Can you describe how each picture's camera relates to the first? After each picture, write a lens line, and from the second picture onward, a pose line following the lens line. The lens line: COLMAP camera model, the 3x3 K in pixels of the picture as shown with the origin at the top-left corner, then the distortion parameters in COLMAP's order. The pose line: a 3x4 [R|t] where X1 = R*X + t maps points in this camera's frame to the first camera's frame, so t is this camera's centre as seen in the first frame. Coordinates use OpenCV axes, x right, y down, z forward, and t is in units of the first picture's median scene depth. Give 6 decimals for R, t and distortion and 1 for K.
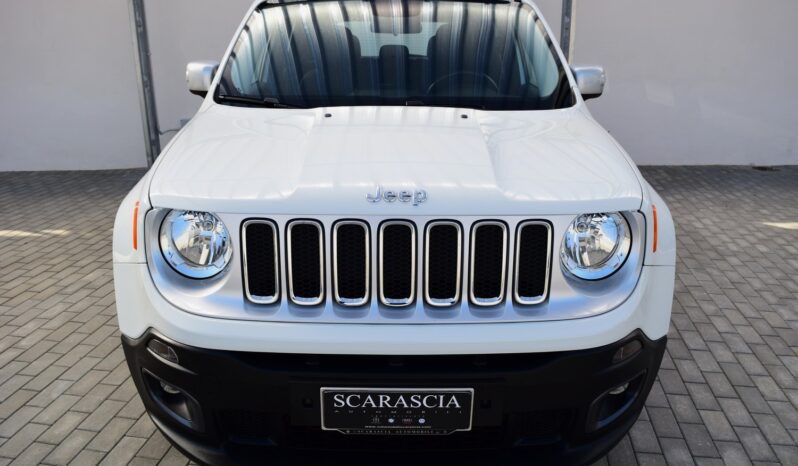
lens RADIAL K [[615.4, 0, 399.3], [0, 615.4, 229.1], [0, 0, 1]] dist [-0.095743, 0.023184]
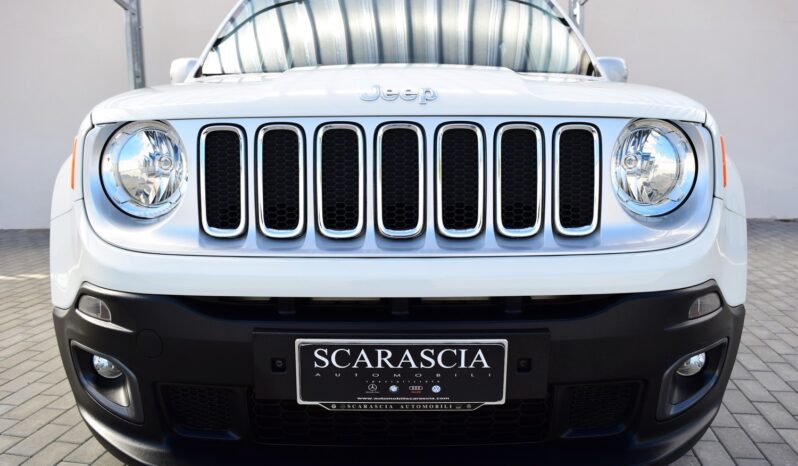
lens RADIAL K [[615.4, 0, 399.0], [0, 615.4, 229.7], [0, 0, 1]] dist [-0.095743, 0.023184]
pose [[0.999905, -0.010245, -0.009211, 0.001391], [0.008722, 0.988284, -0.152376, 0.210193], [0.010664, 0.152281, 0.988280, 0.228551]]
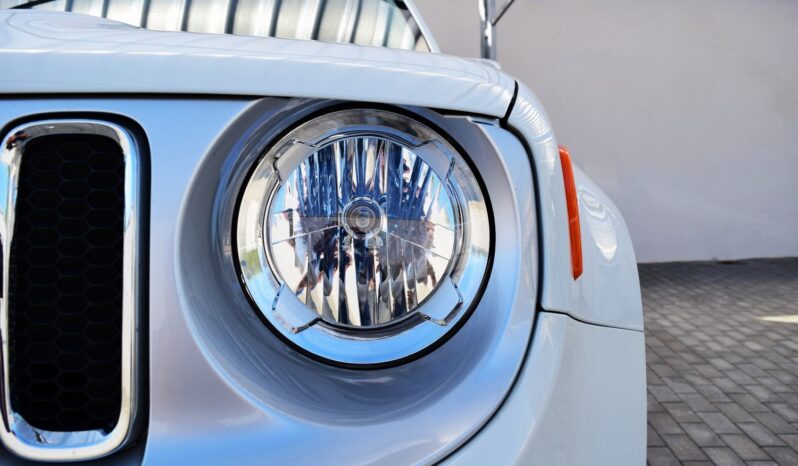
lens RADIAL K [[615.4, 0, 399.4], [0, 615.4, 231.8], [0, 0, 1]] dist [-0.095743, 0.023184]
pose [[0.997426, -0.023692, 0.067672, 0.305067], [0.037470, 0.976927, -0.210259, 0.080276], [-0.061129, 0.212253, 0.975301, 0.682490]]
